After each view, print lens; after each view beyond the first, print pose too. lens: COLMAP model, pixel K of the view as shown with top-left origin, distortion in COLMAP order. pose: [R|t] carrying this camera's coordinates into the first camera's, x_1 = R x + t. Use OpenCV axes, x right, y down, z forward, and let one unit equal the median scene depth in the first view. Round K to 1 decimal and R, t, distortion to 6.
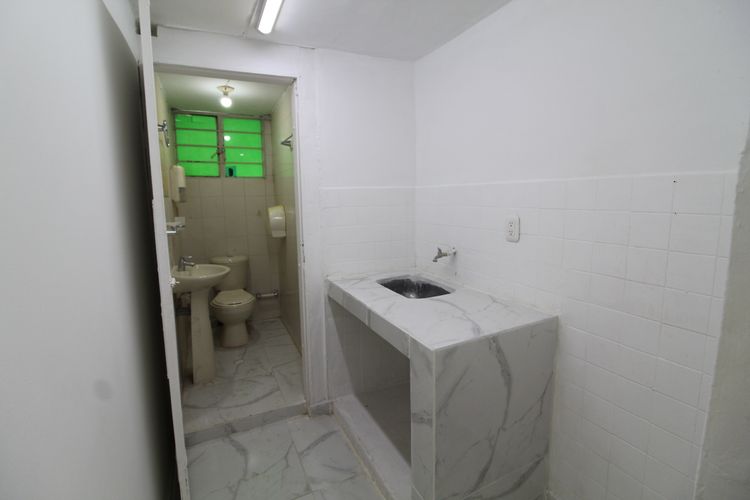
lens RADIAL K [[356.6, 0, 369.9], [0, 356.6, 240.9], [0, 0, 1]] dist [0.010834, -0.001054]
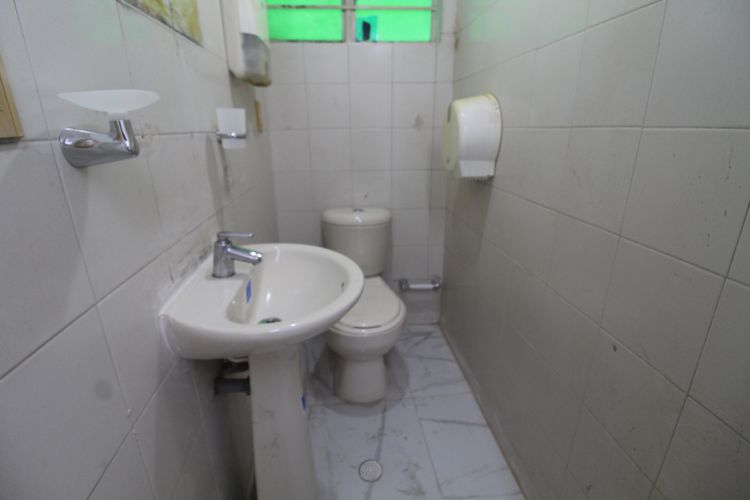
lens RADIAL K [[356.6, 0, 369.9], [0, 356.6, 240.9], [0, 0, 1]] dist [0.010834, -0.001054]
pose [[0.946054, 0.104715, -0.306620, -0.212949], [-0.046169, 0.980246, 0.192316, -0.011183], [0.320702, -0.167785, 0.932201, 0.520098]]
